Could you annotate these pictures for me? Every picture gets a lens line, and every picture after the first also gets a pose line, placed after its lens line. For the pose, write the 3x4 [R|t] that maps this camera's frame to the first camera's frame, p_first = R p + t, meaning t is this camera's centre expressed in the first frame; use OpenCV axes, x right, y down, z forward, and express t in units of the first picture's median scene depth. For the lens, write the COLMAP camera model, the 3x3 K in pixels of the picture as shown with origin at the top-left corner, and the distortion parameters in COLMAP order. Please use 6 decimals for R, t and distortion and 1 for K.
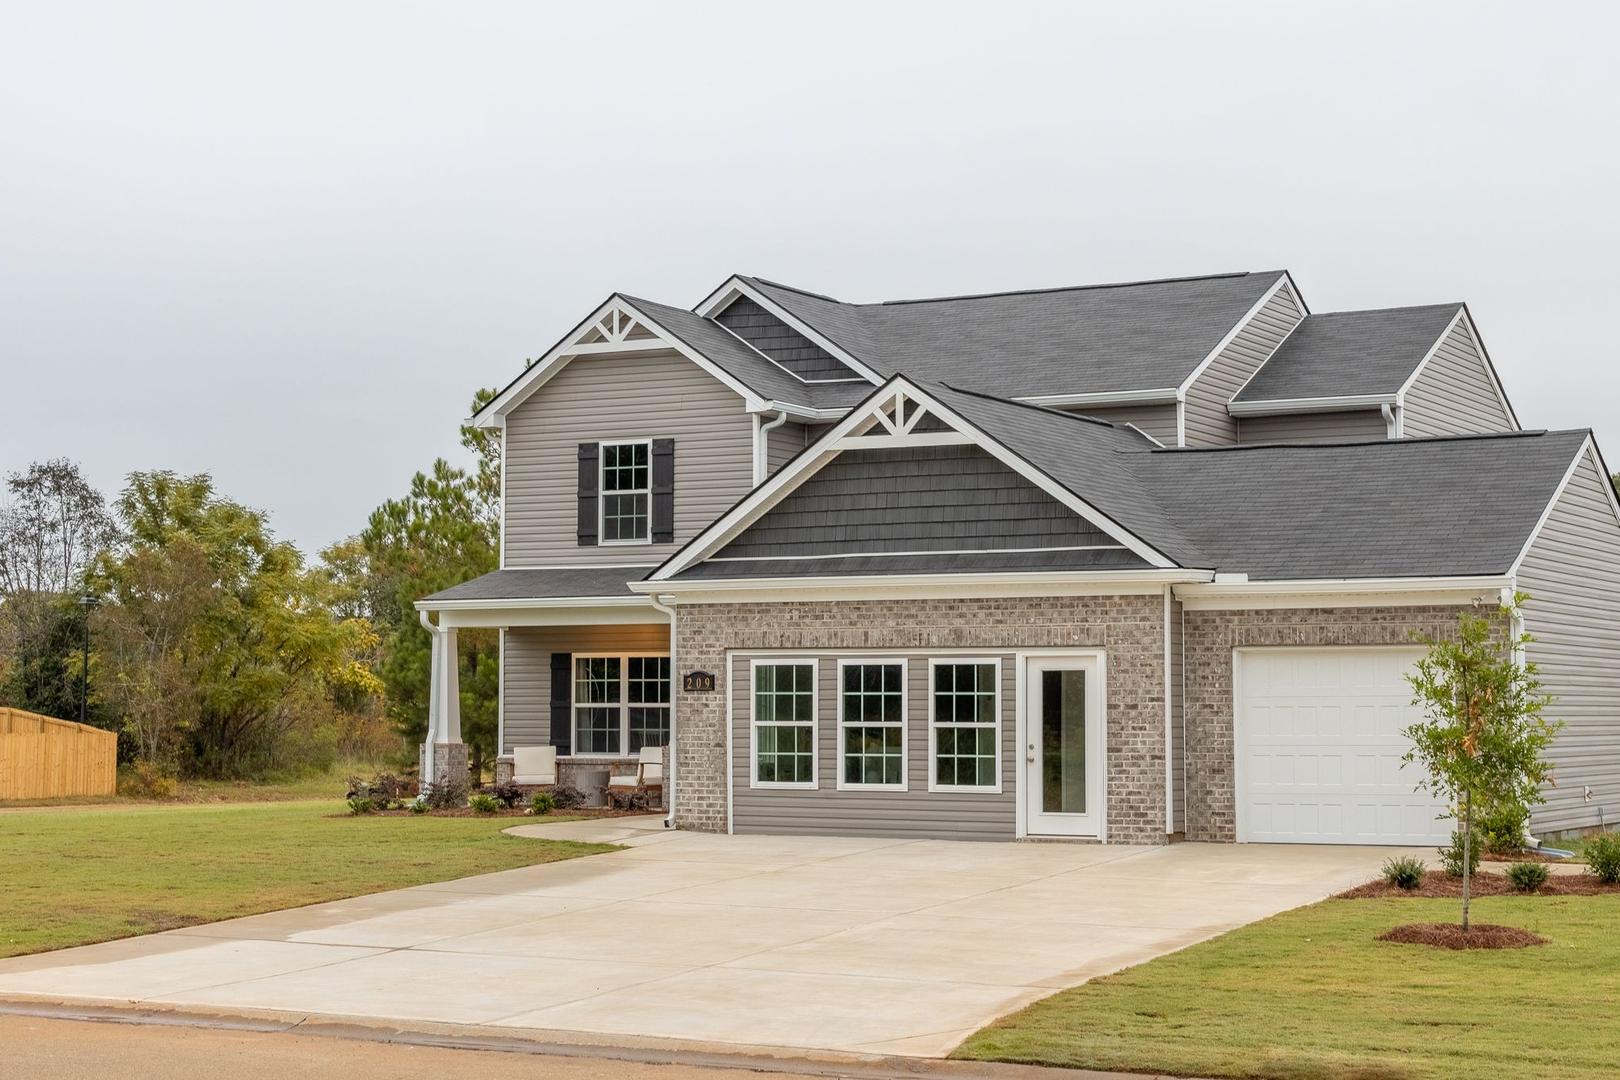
lens RADIAL K [[2790.5, 0, 810.8], [0, 2790.5, 540.4], [0, 0, 1]] dist [0.051660, 0.000000]
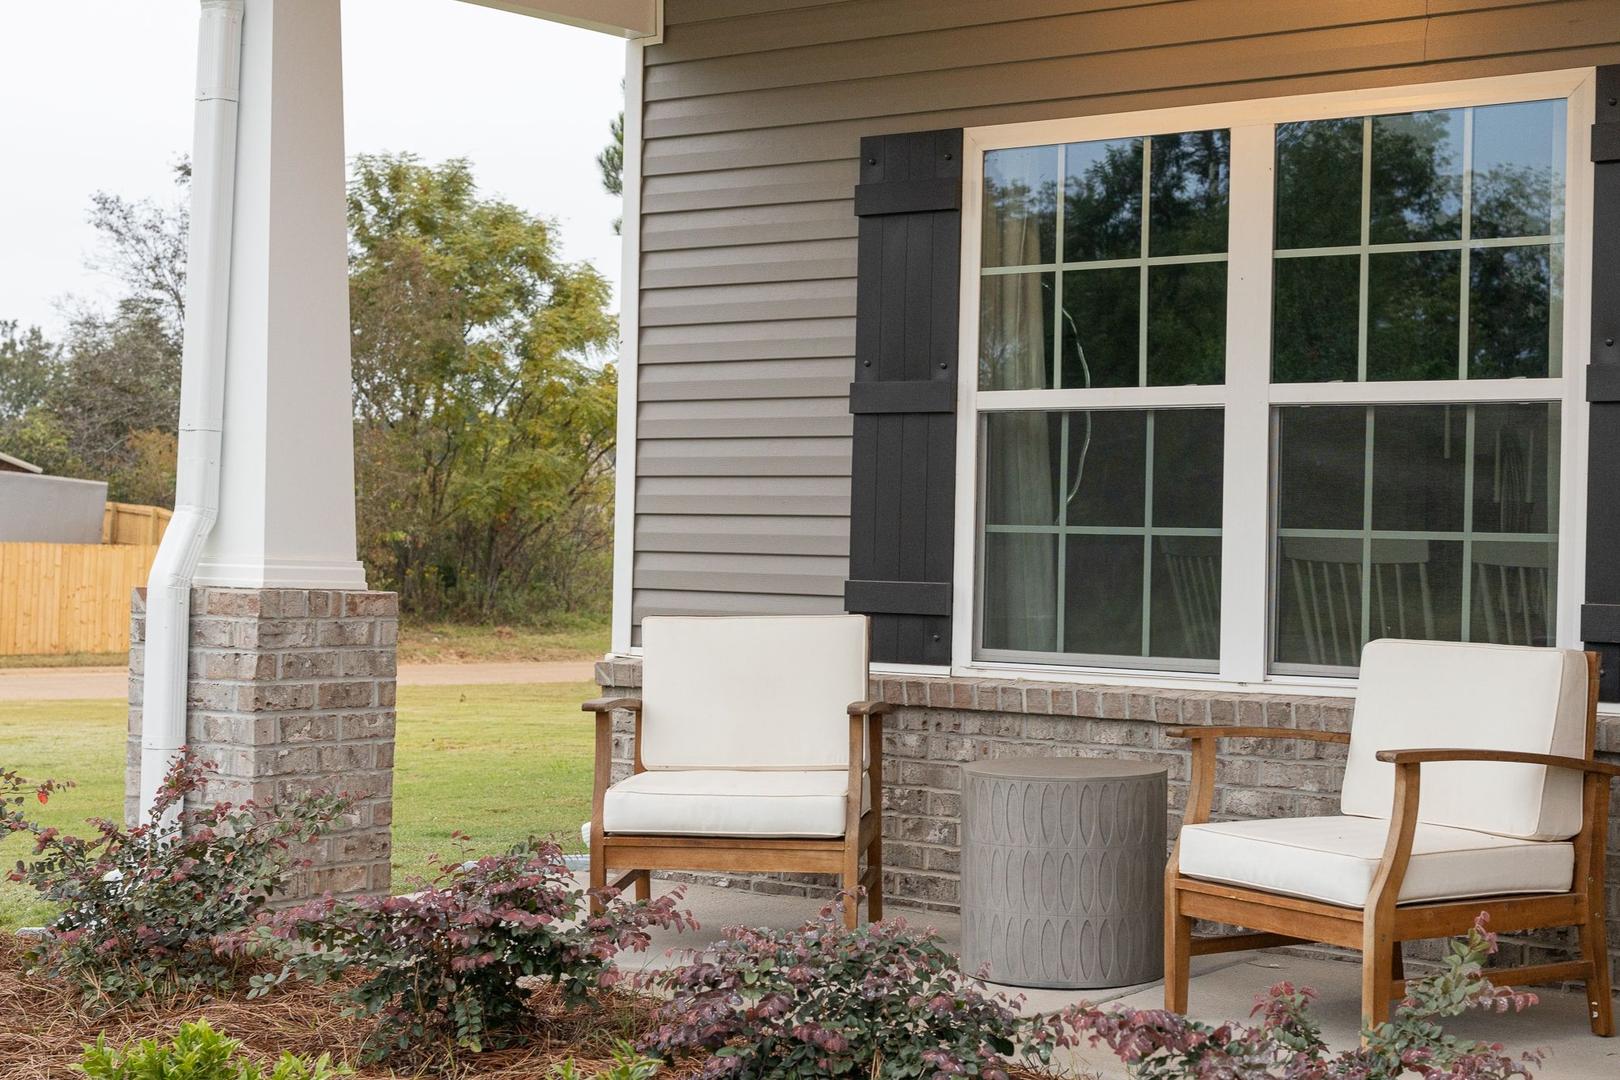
lens RADIAL K [[2790.5, 0, 810.3], [0, 2790.5, 539.8], [0, 0, 1]] dist [0.051660, 0.000000]
pose [[0.986646, 0.018153, -0.161864, -0.029294], [-0.008605, 0.998191, 0.059497, 0.026272], [0.162651, -0.057309, 0.985018, 0.369128]]
